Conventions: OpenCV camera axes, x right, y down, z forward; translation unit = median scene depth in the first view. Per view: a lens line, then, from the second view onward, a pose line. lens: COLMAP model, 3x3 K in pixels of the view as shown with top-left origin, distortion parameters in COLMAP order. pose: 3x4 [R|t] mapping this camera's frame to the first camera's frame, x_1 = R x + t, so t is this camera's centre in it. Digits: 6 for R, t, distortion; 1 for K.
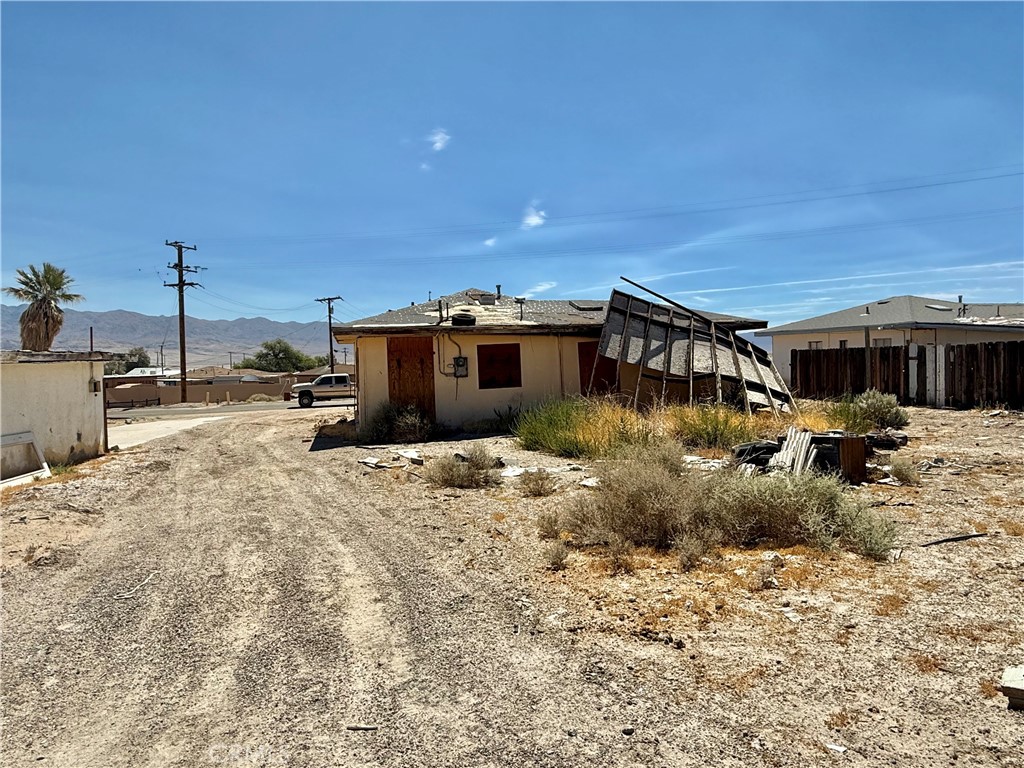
lens RADIAL K [[641.8, 0, 512.0], [0, 641.8, 384.0], [0, 0, 1]] dist [-0.002218, -0.000076]
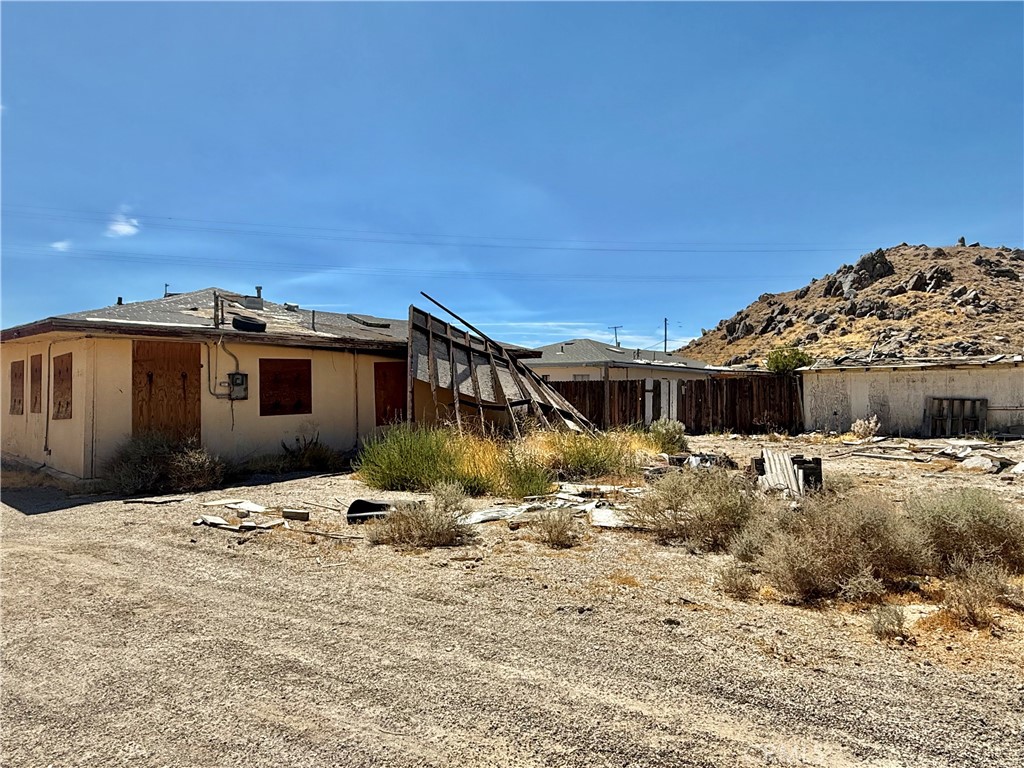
lens RADIAL K [[641.8, 0, 512.0], [0, 641.8, 384.0], [0, 0, 1]] dist [-0.002218, -0.000076]
pose [[0.831551, 0.031688, 0.554544, -0.223766], [-0.001950, 0.998532, -0.054135, 0.010563], [-0.555445, 0.043934, 0.830392, 0.191089]]
